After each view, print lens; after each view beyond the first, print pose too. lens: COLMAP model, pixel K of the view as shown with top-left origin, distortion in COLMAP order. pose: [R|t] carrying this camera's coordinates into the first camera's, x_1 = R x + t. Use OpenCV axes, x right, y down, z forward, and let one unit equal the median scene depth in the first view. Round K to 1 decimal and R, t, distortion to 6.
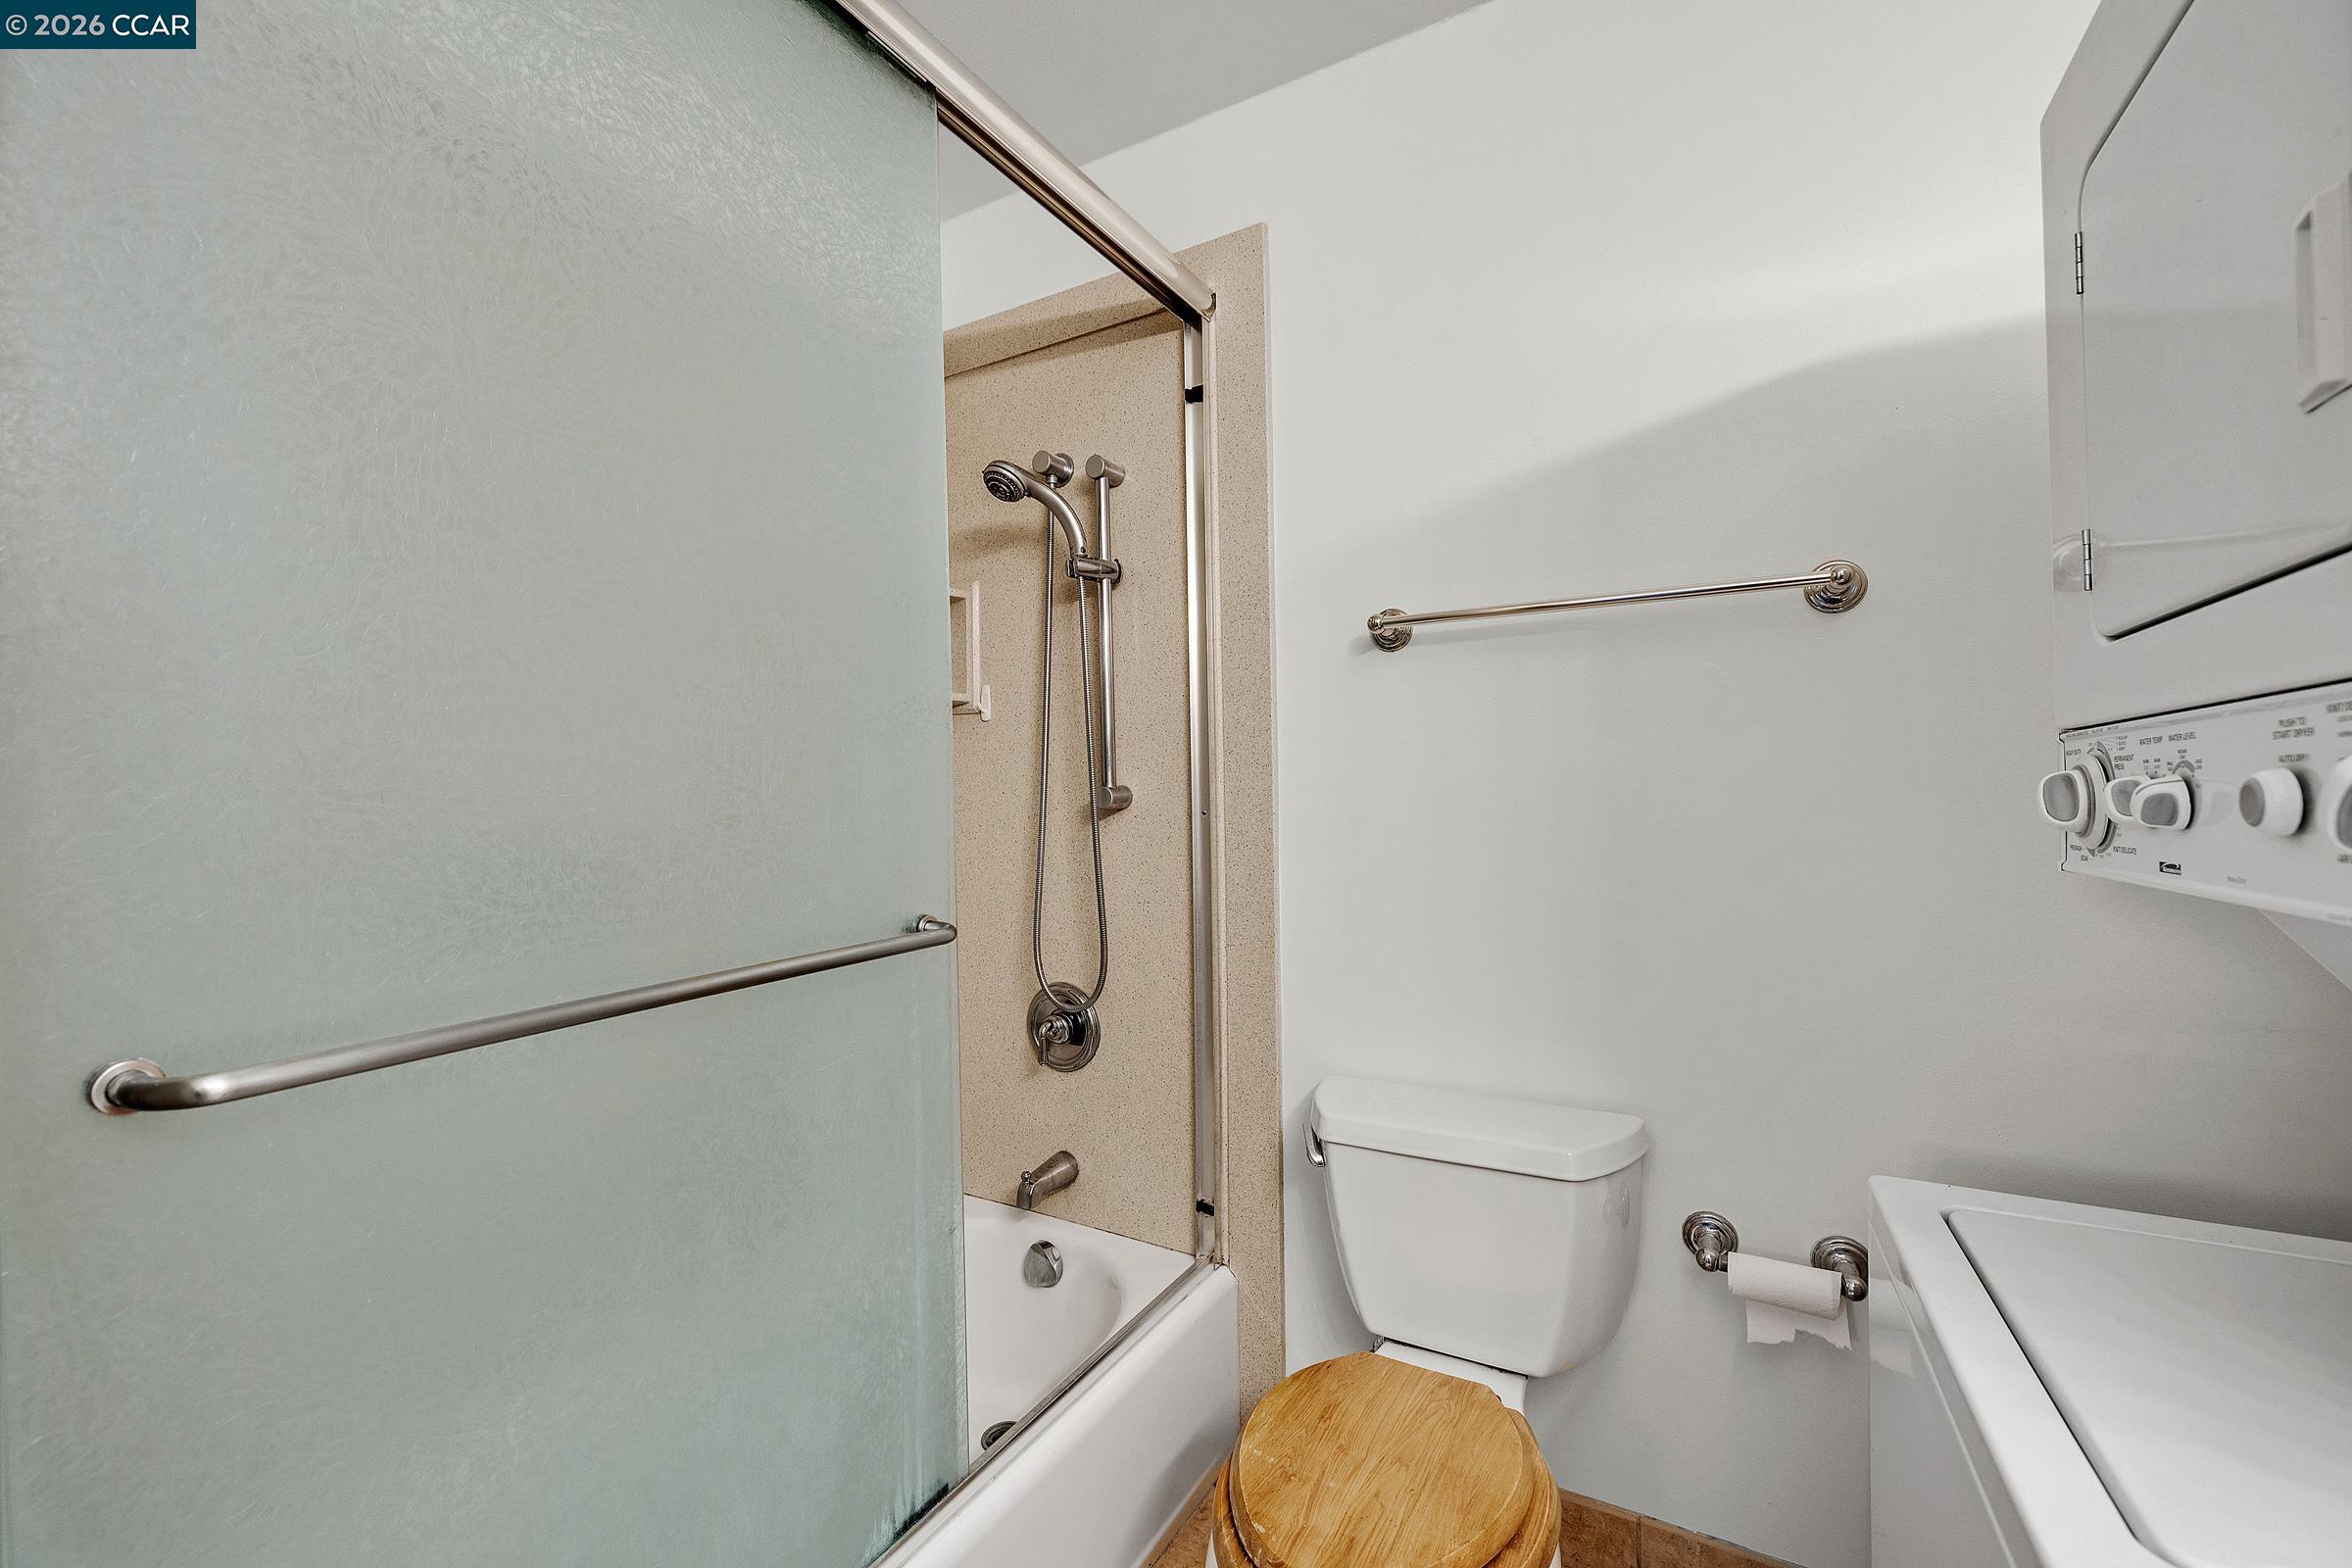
lens RADIAL K [[973.2, 0, 1172.3], [0, 973.2, 788.9], [0, 0, 1]] dist [-0.009650, 0.000870]
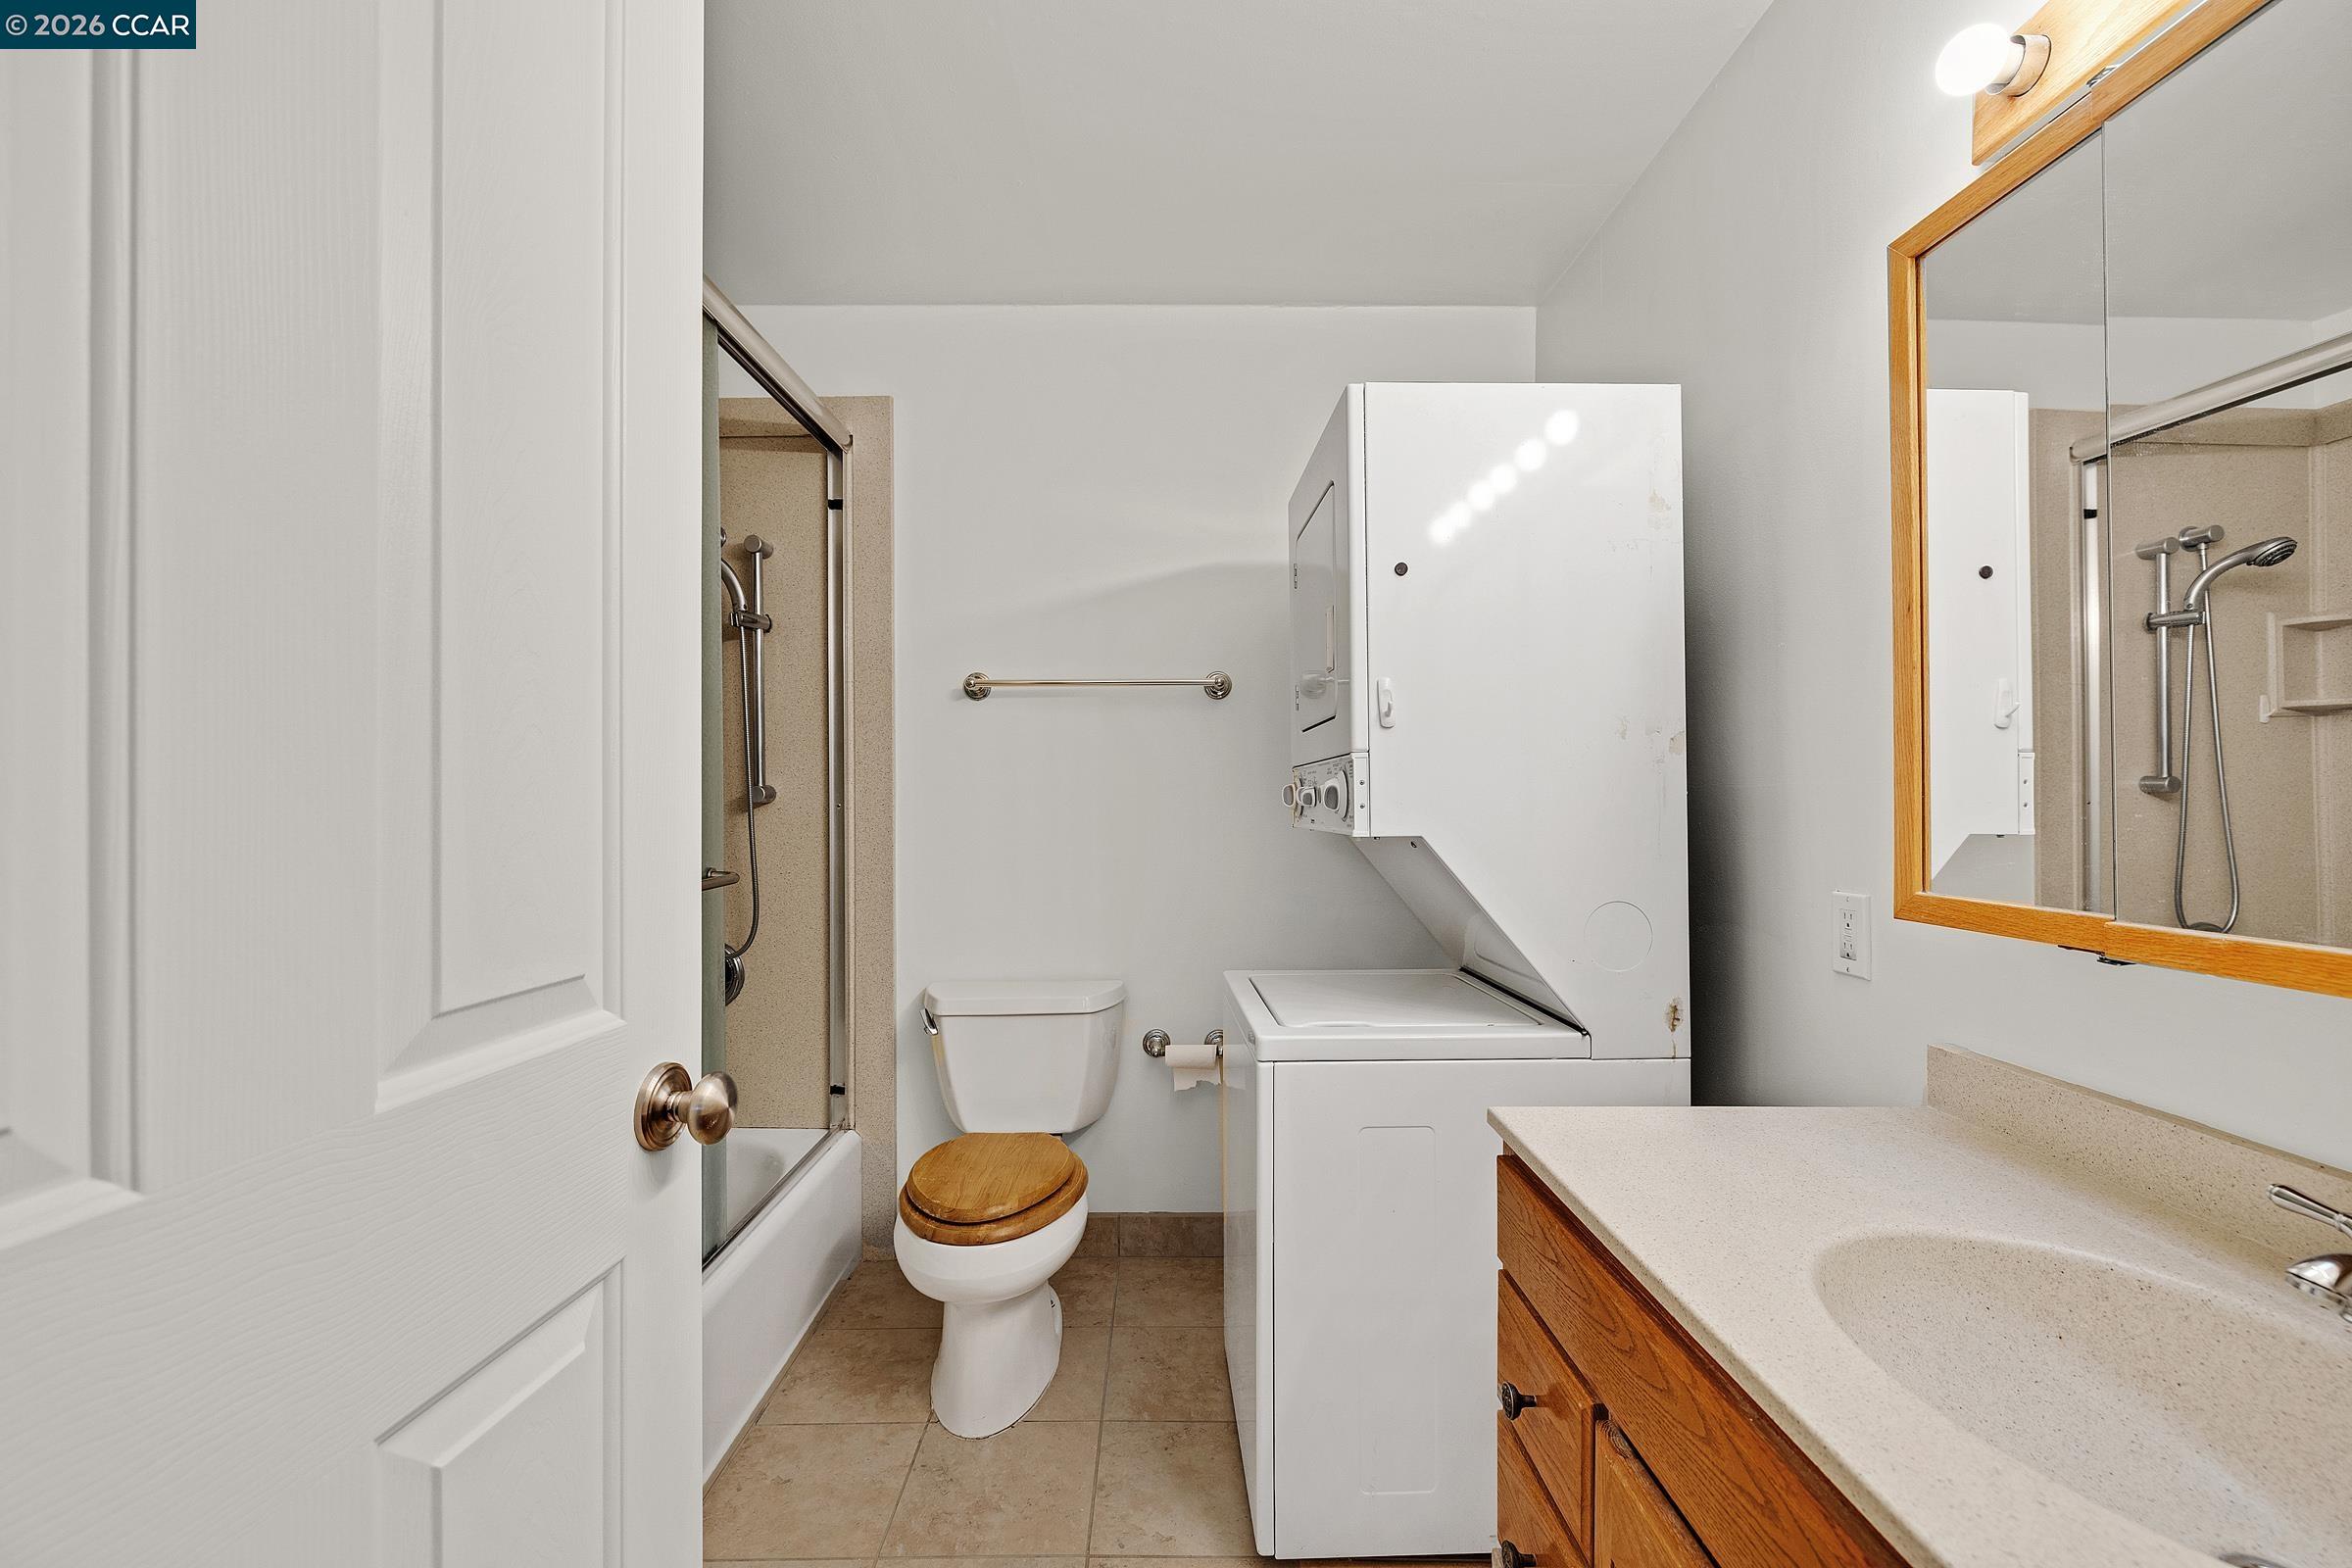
lens RADIAL K [[973.2, 0, 1175.5], [0, 973.2, 789.7], [0, 0, 1]] dist [-0.009650, 0.000870]
pose [[0.862370, 0.011674, 0.506144, -0.259266], [-0.009229, 0.999930, -0.007339, 0.007378], [-0.506194, 0.001657, 0.862418, -0.447460]]
